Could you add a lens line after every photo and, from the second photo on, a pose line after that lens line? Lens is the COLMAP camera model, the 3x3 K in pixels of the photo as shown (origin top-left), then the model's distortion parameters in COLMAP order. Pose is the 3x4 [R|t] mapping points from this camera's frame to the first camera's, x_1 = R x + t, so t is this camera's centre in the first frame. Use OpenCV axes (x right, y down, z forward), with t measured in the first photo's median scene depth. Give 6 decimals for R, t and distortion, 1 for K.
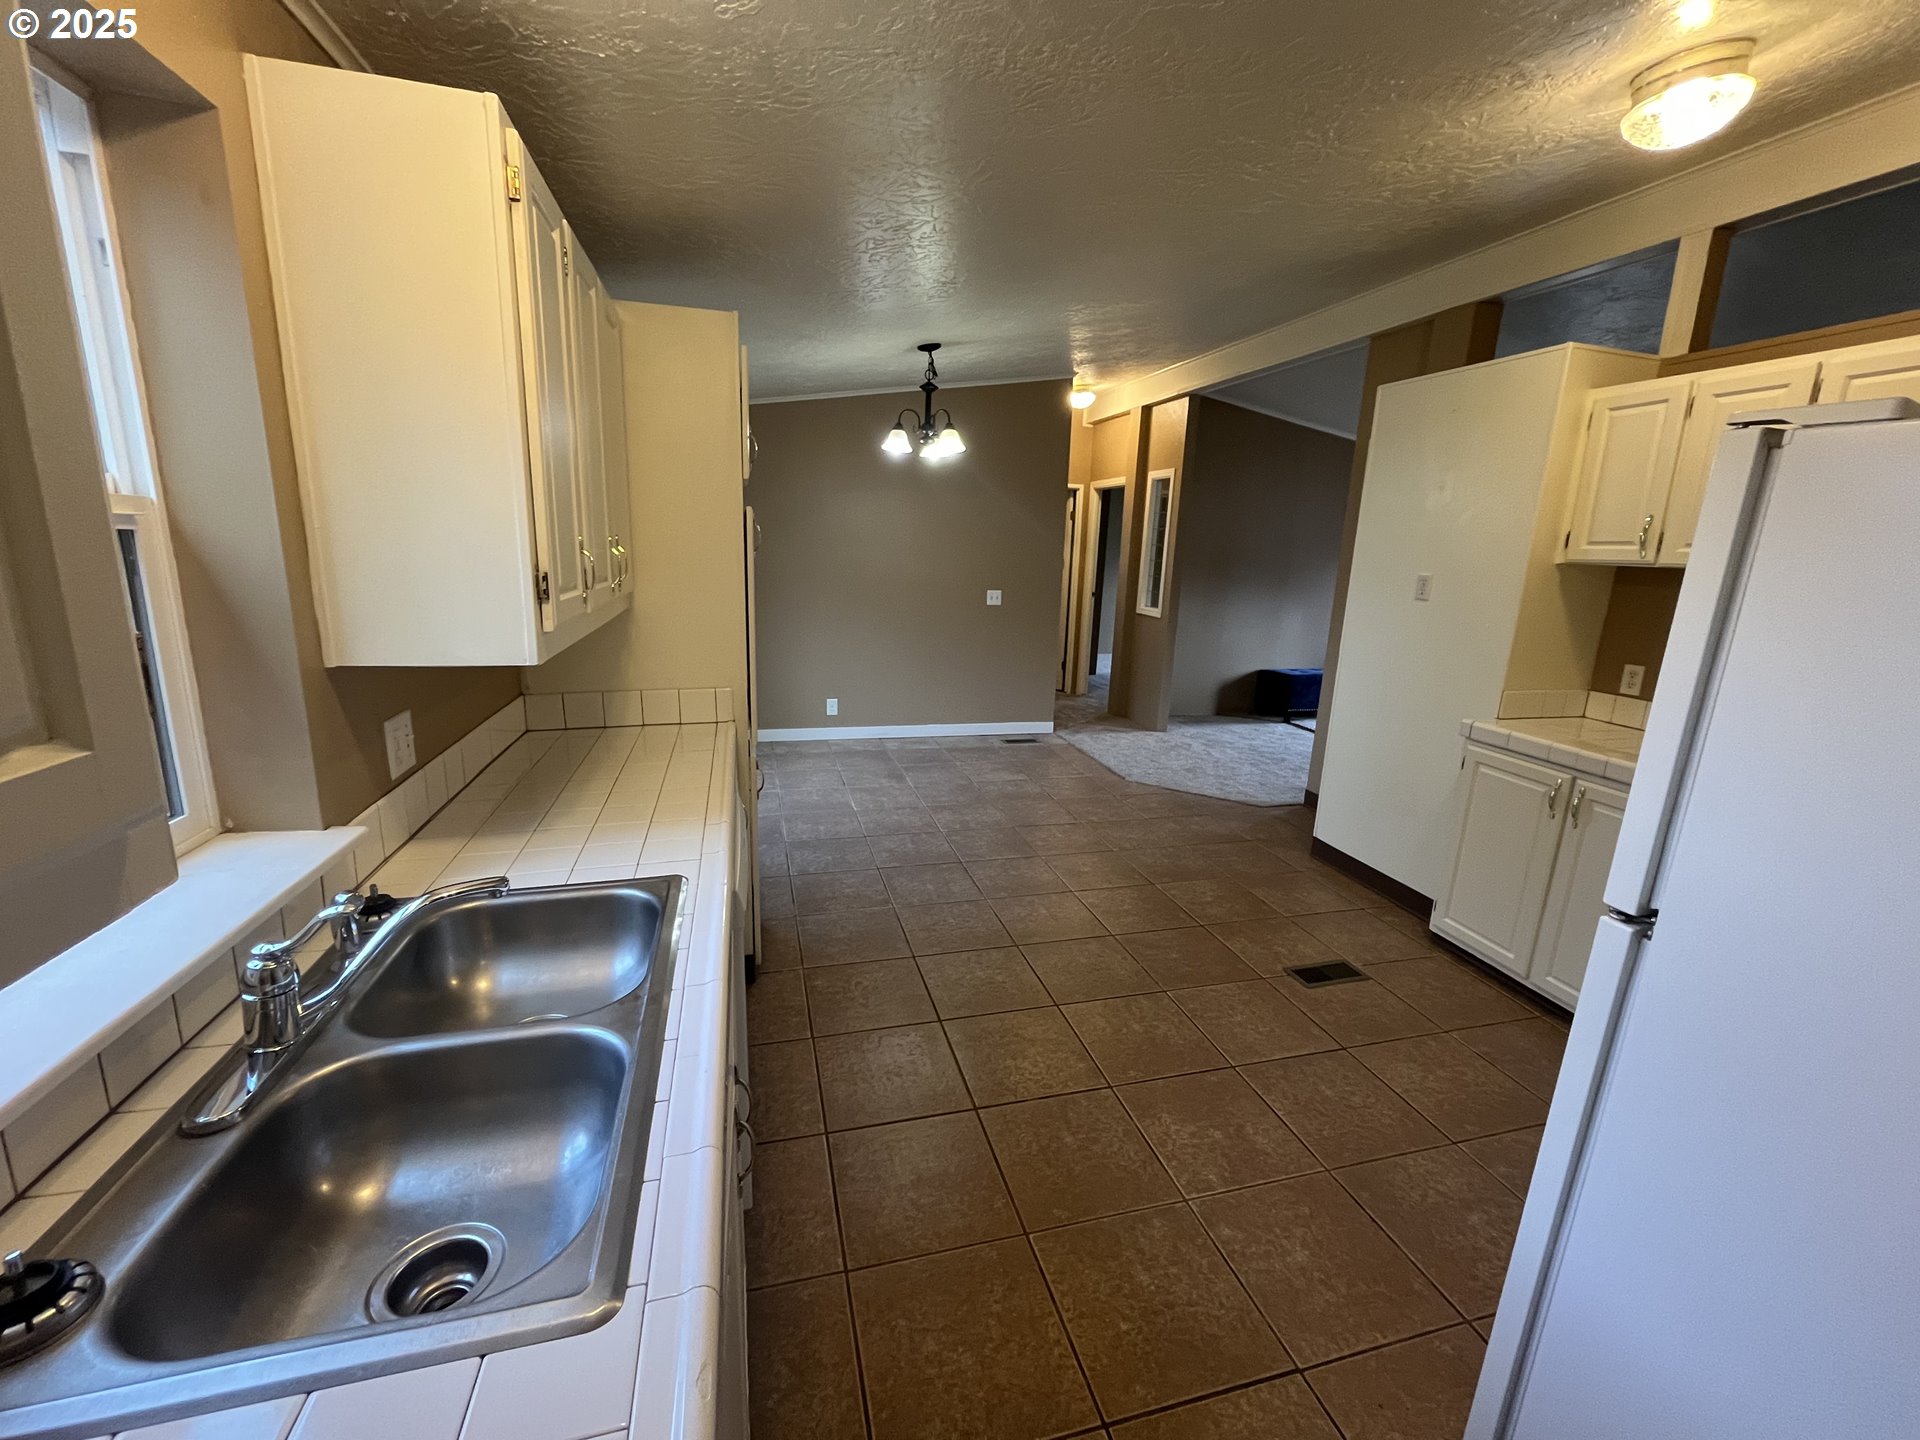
lens RADIAL K [[780.7, 0, 960.0], [0, 780.7, 720.0], [0, 0, 1]] dist [-0.000104, -0.000419]
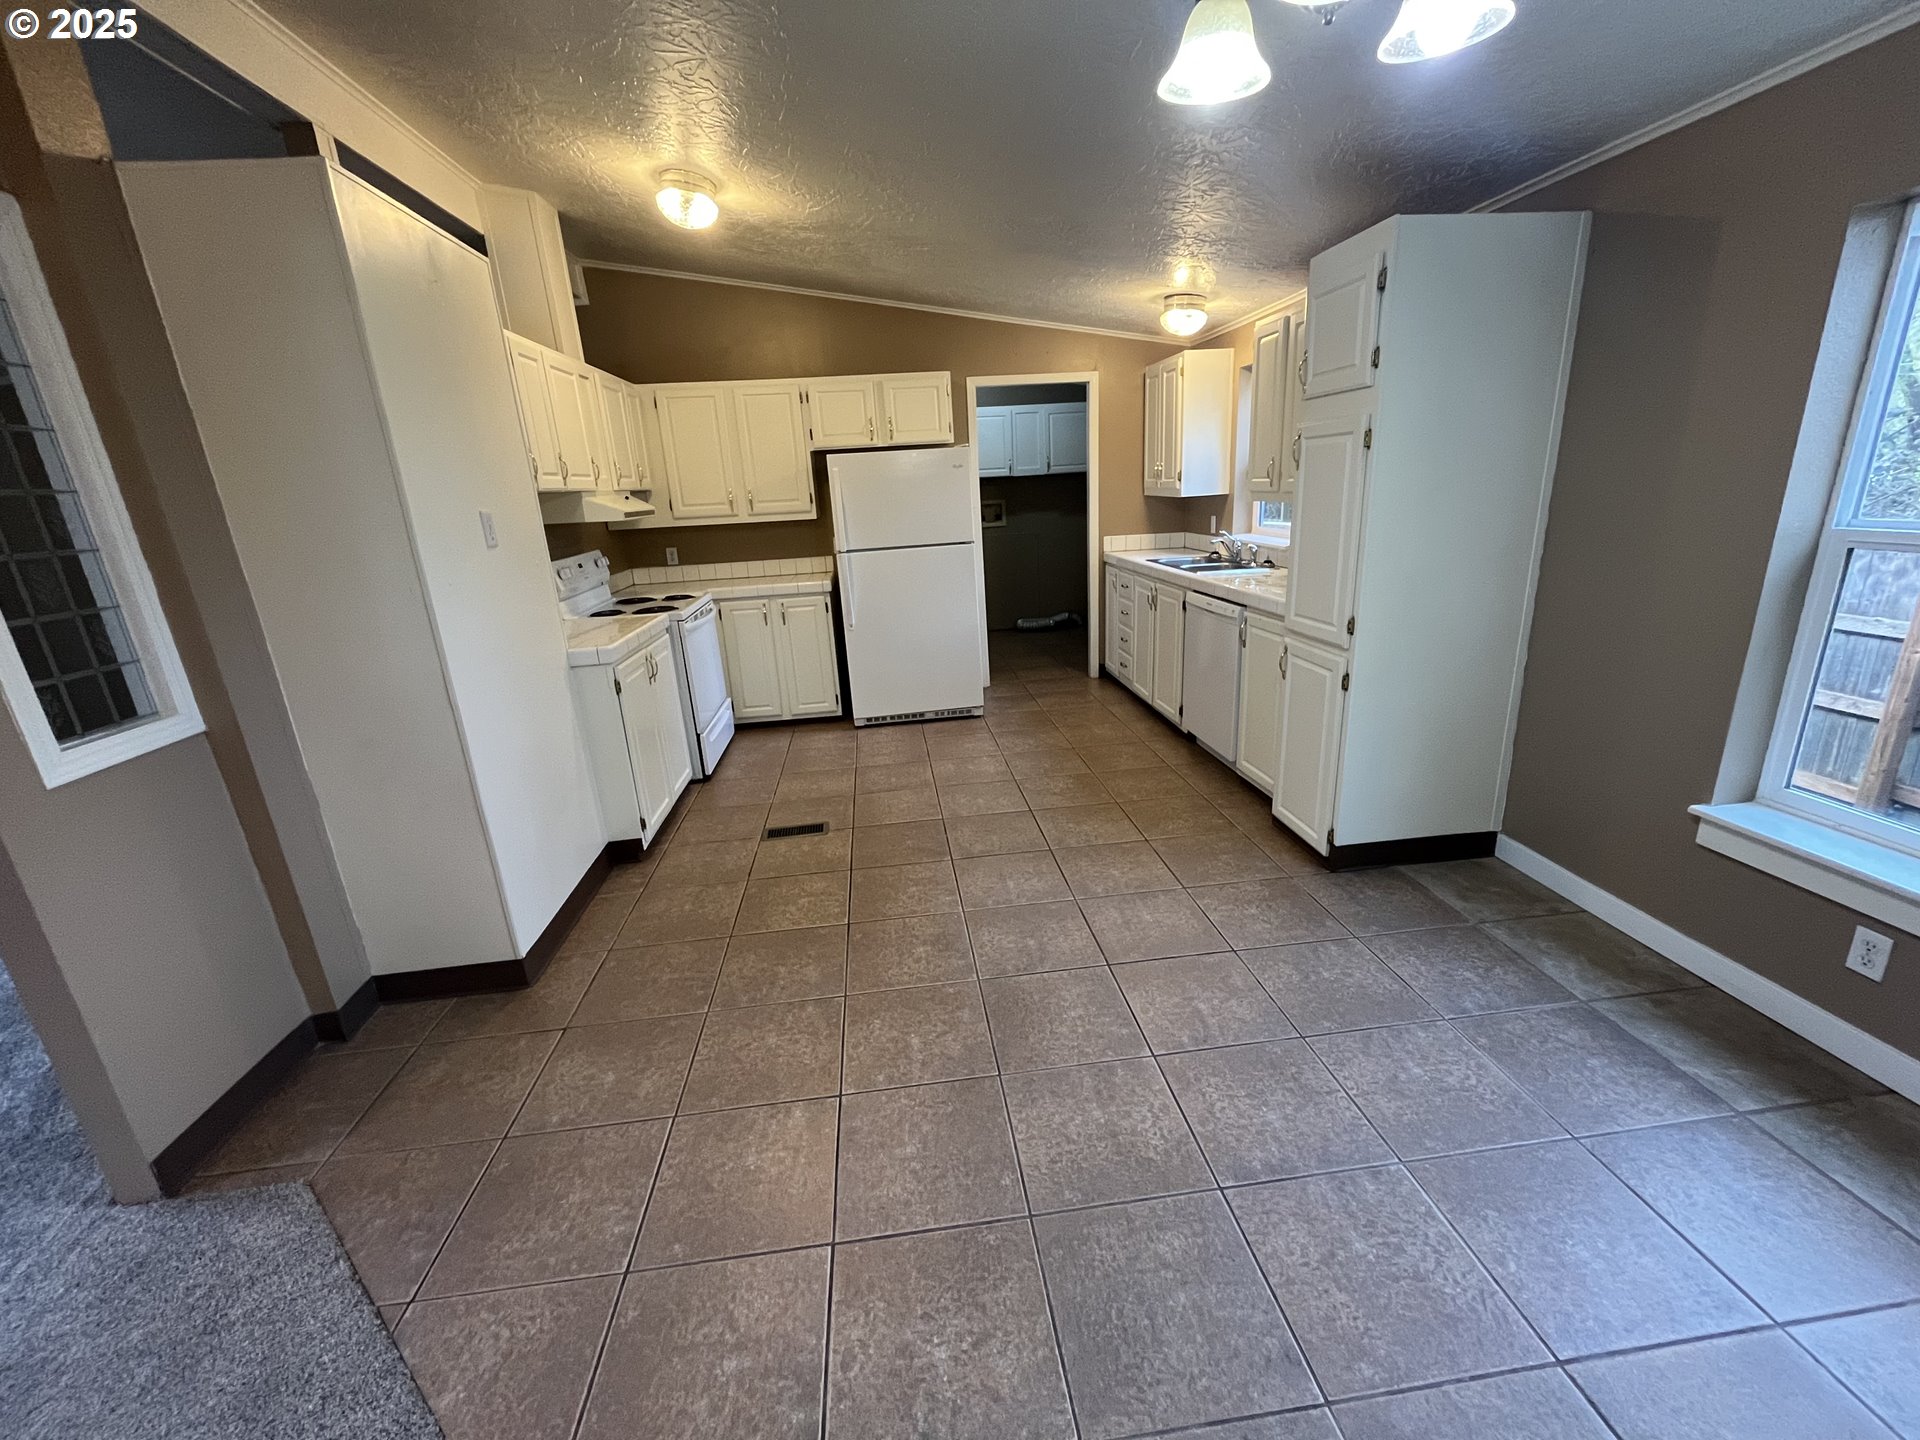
lens RADIAL K [[780.7, 0, 960.0], [0, 780.7, 720.0], [0, 0, 1]] dist [-0.000104, -0.000419]
pose [[-0.987420, -0.029523, 0.155337, 0.029254], [0.052184, 0.866522, 0.496404, -0.335991], [-0.149258, 0.498266, -0.854080, 1.552595]]
